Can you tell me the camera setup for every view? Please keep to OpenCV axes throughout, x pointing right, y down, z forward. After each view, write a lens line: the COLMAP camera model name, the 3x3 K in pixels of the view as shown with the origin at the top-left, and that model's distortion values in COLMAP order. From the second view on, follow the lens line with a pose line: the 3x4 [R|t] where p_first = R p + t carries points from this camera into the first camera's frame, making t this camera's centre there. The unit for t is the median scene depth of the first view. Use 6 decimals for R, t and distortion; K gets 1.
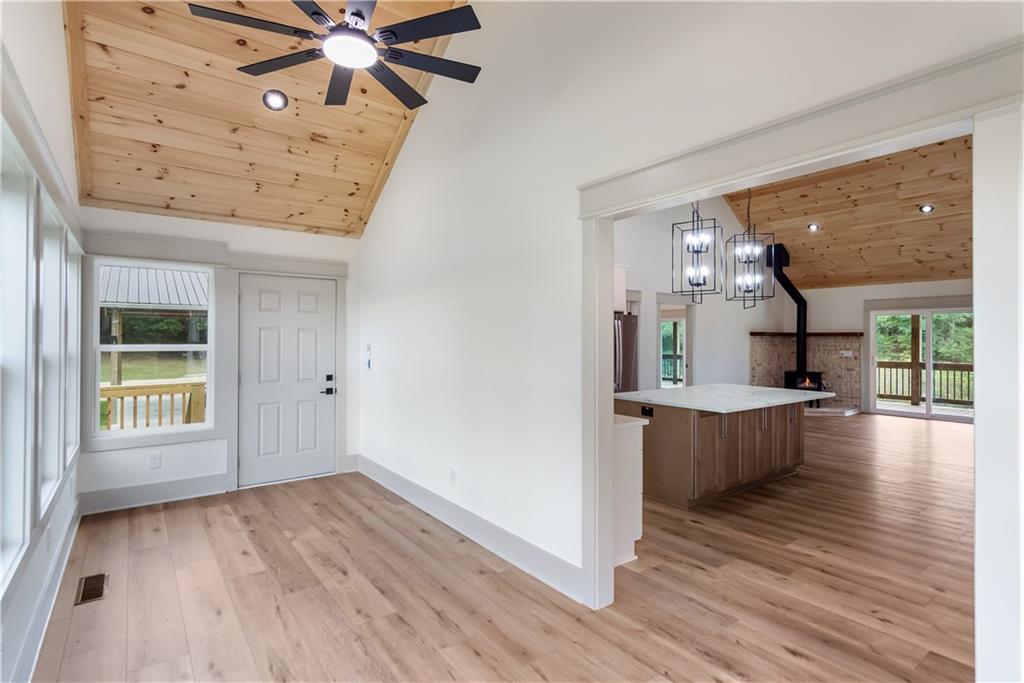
lens RADIAL K [[505.1, 0, 508.0], [0, 505.1, 335.6], [0, 0, 1]] dist [0.001612, 0.000321]
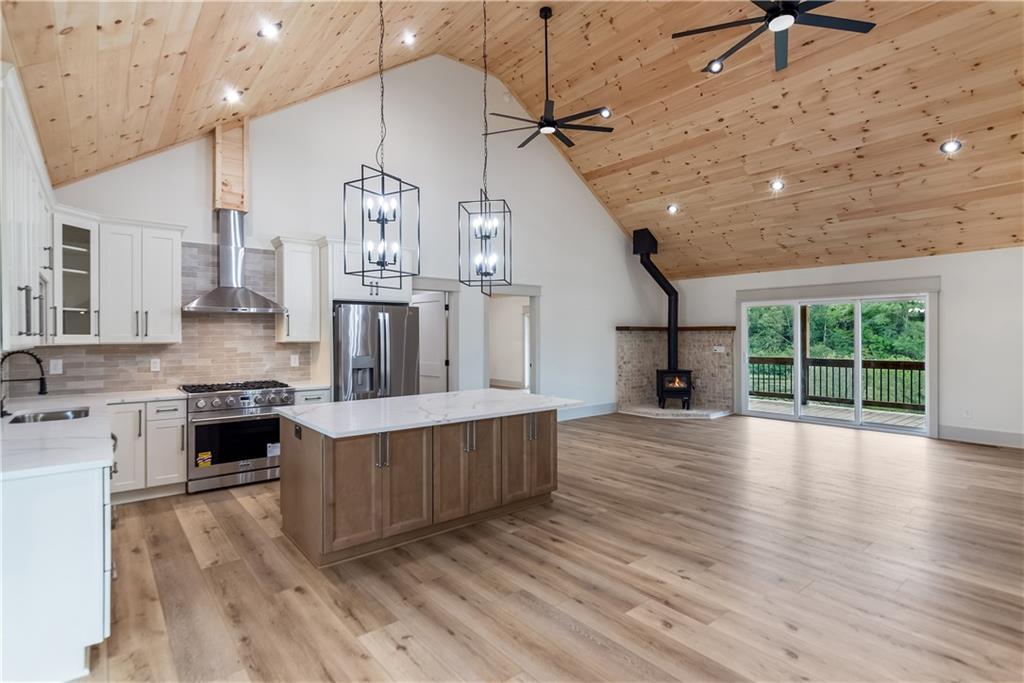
lens RADIAL K [[505.1, 0, 508.0], [0, 505.1, 335.6], [0, 0, 1]] dist [0.001612, 0.000321]
pose [[0.999047, -0.007108, 0.043074, 0.303008], [0.006844, 0.999957, 0.006277, 0.002676], [-0.043117, -0.005977, 0.999052, 0.129837]]
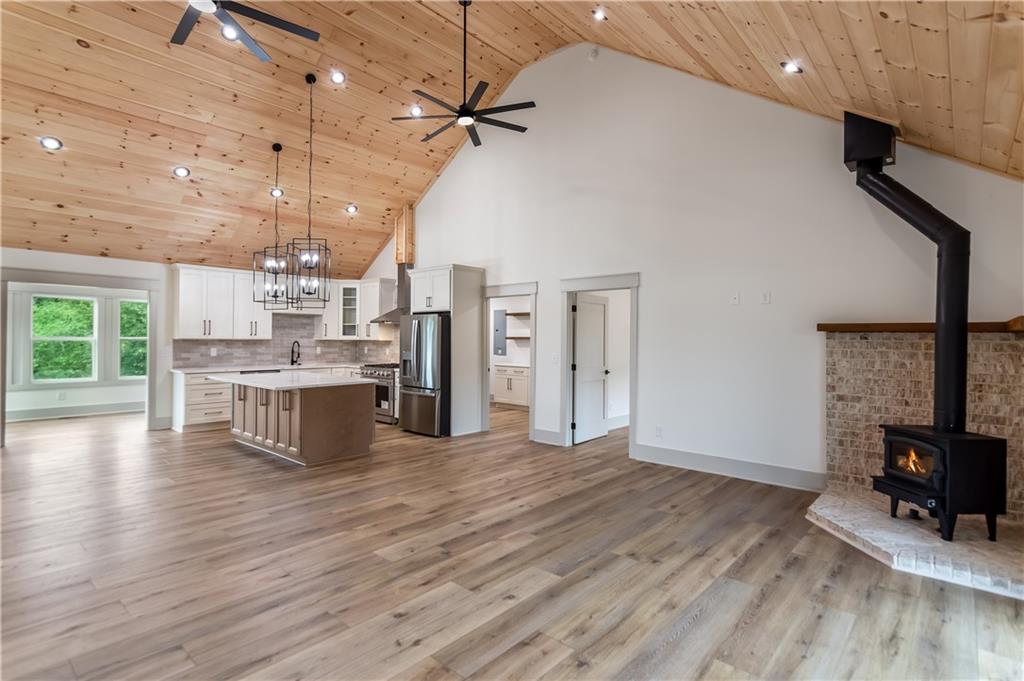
lens RADIAL K [[505.1, 0, 508.0], [0, 505.1, 334.6], [0, 0, 1]] dist [0.001612, 0.000321]
pose [[0.200923, -0.008074, -0.979574, 1.070219], [-0.003797, 0.999952, -0.009021, 0.008774], [0.979600, 0.005531, 0.200883, 0.768854]]
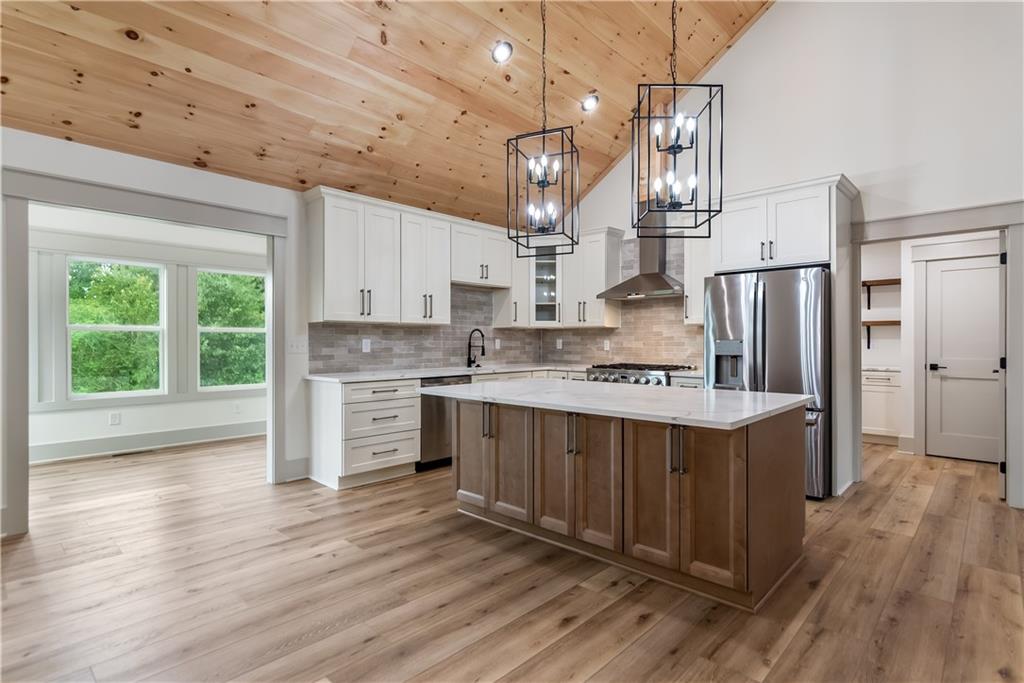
lens RADIAL K [[514.9, 0, 512.0], [0, 514.9, 341.5], [0, 0, 1]] dist [0.000719, -0.000033]
pose [[0.171702, -0.001721, -0.985147, 0.616060], [0.005246, 0.999986, -0.000833, 0.032080], [0.985135, -0.005026, 0.171708, 0.474440]]
